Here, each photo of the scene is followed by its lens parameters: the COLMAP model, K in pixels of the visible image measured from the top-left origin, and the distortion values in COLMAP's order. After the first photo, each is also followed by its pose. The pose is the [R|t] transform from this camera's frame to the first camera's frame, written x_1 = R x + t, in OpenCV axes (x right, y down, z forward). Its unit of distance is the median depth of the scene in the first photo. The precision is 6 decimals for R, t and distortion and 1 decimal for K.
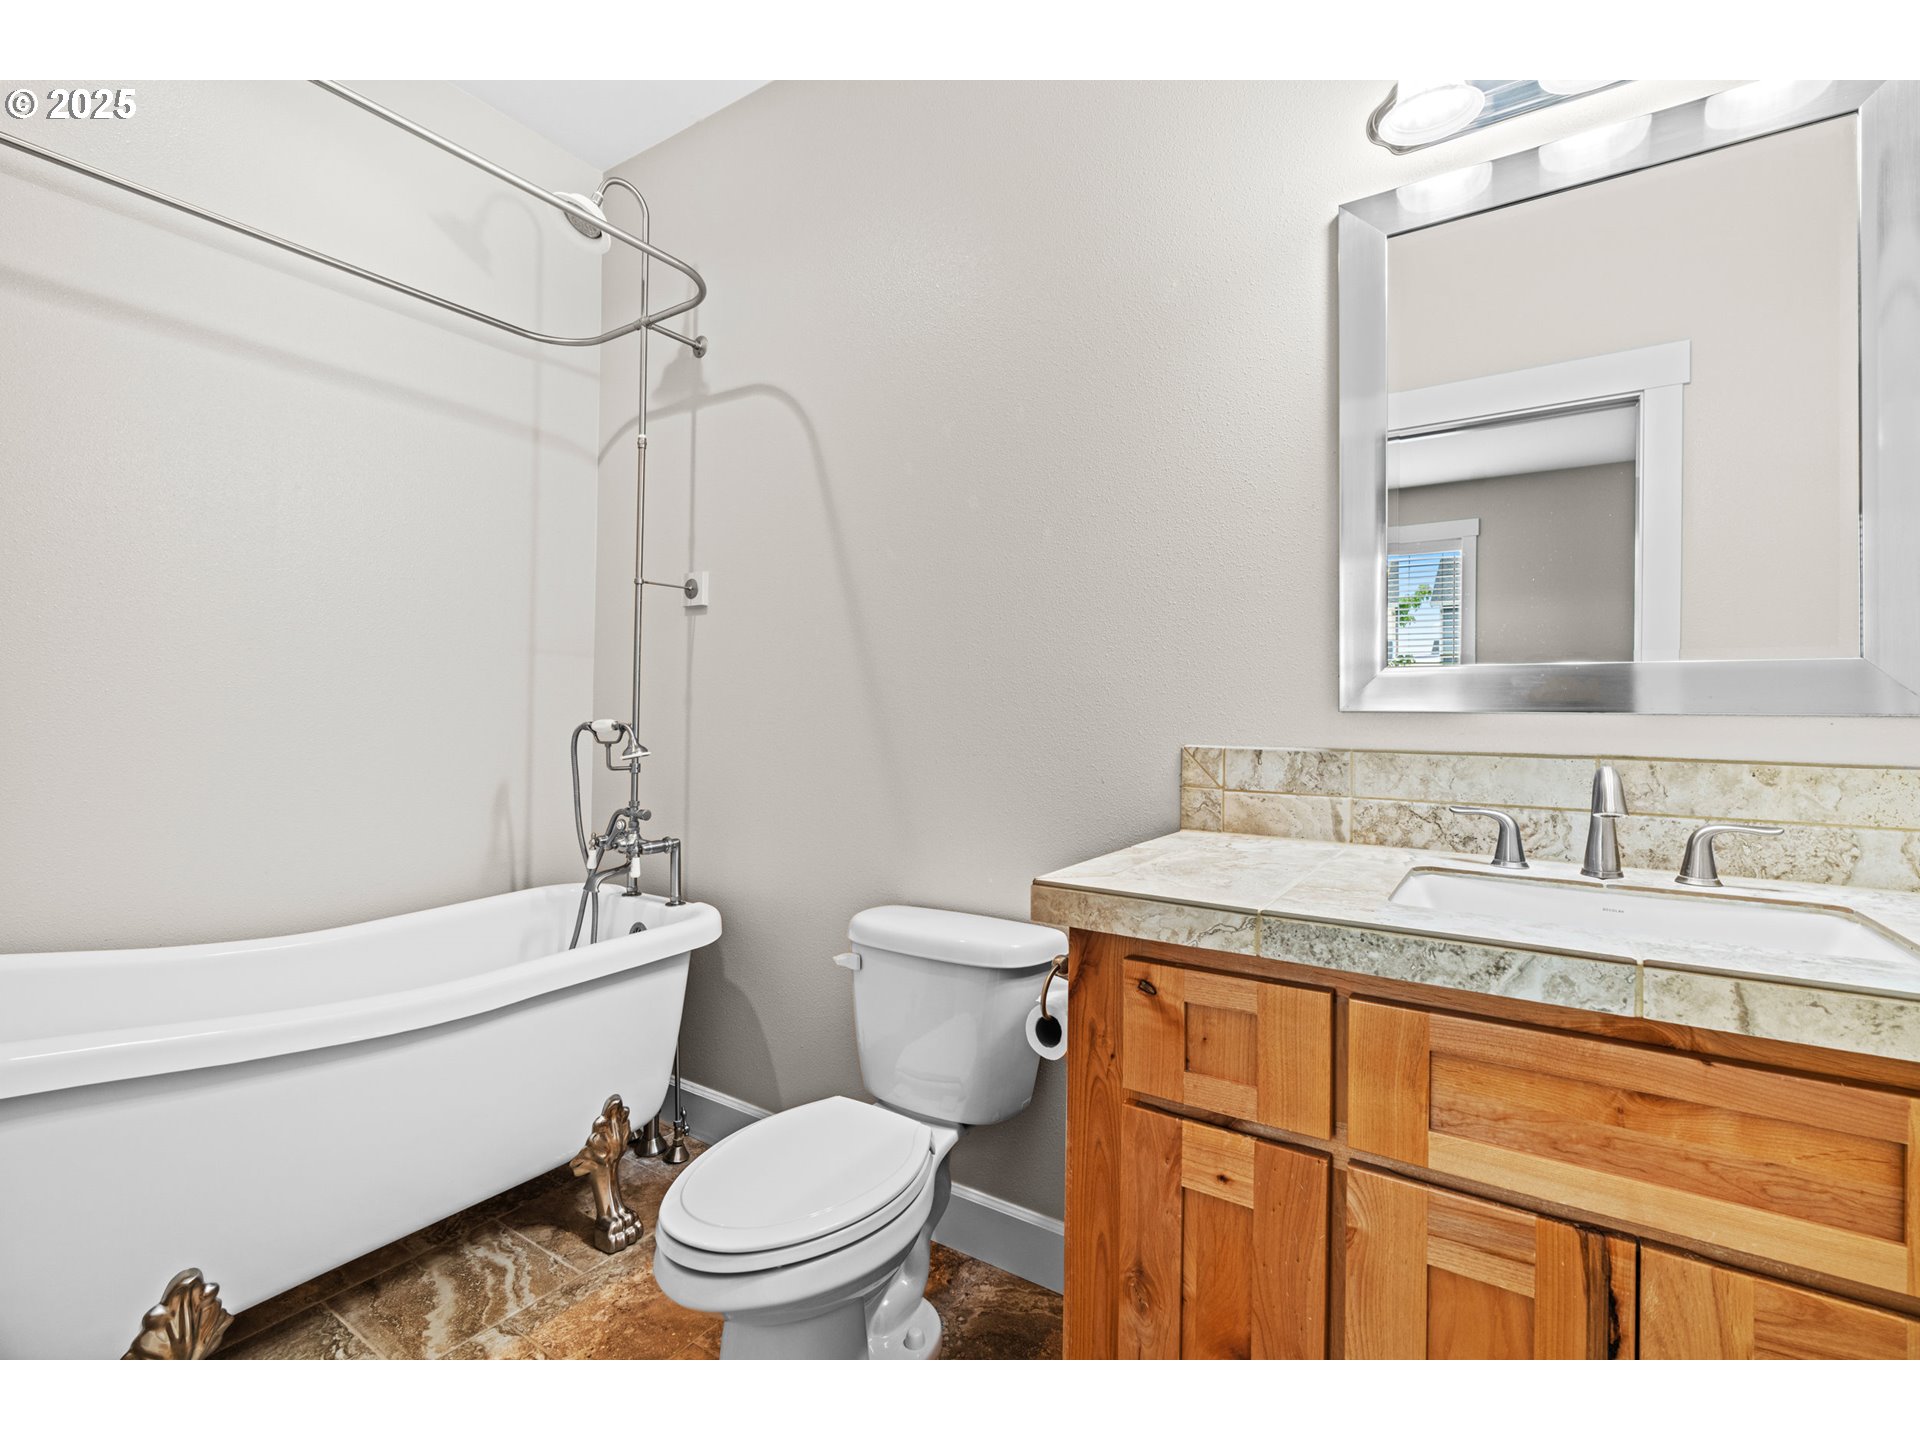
lens RADIAL K [[872.0, 0, 994.2], [0, 872.0, 700.5], [0, 0, 1]] dist [-0.004453, 0.001193]
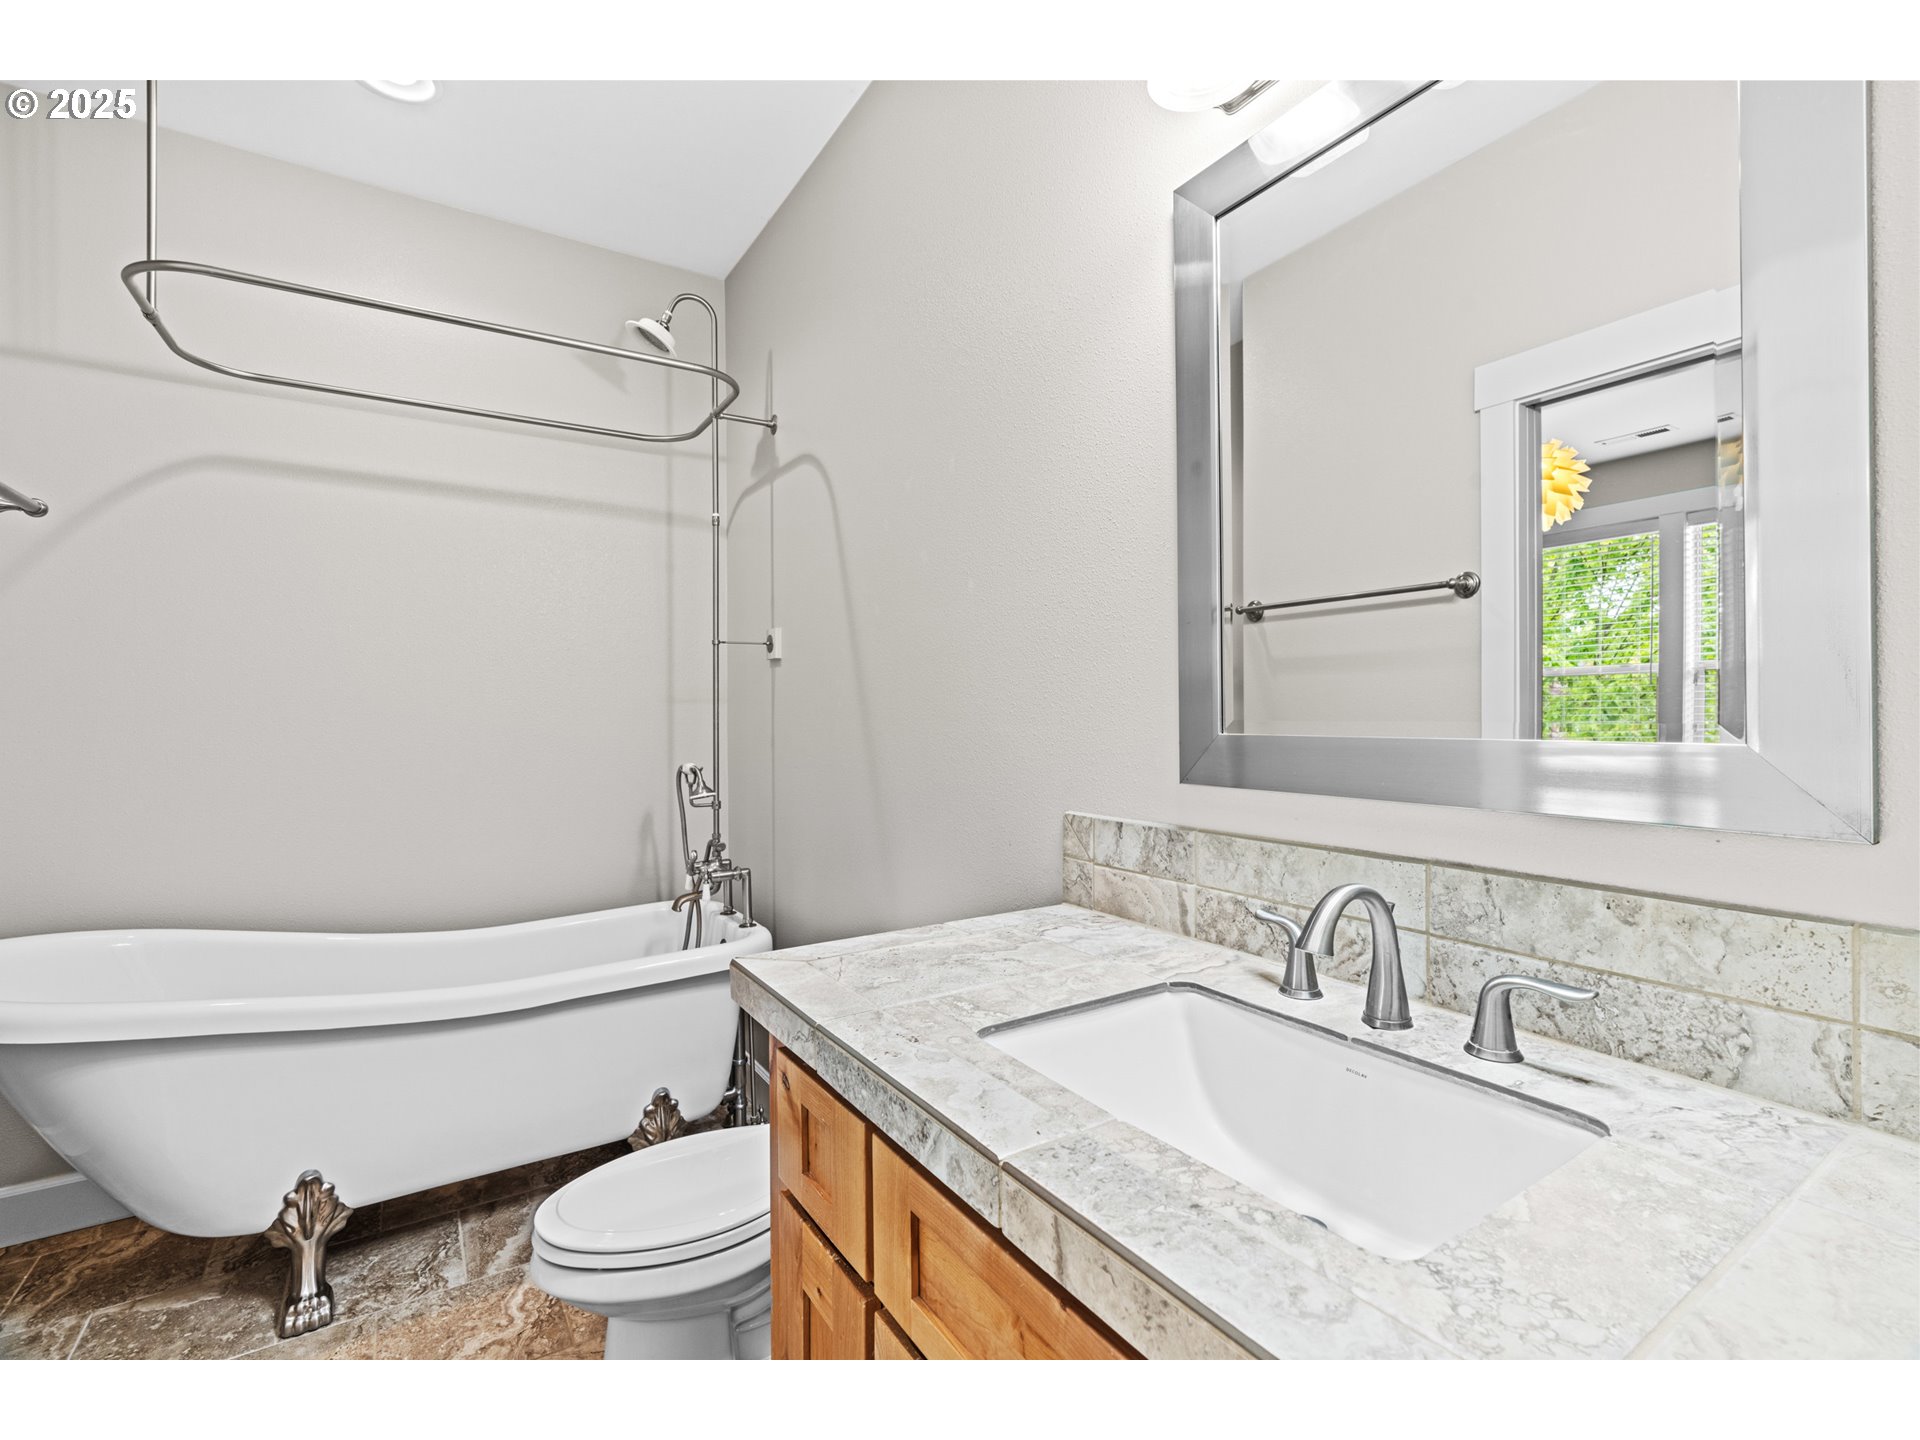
lens RADIAL K [[872.0, 0, 967.2], [0, 872.0, 719.2], [0, 0, 1]] dist [-0.004453, 0.001193]
pose [[0.914176, -0.013702, -0.405085, 0.564773], [0.020156, 0.999729, 0.011670, -0.066950], [0.404815, -0.018833, 0.914205, 0.134425]]
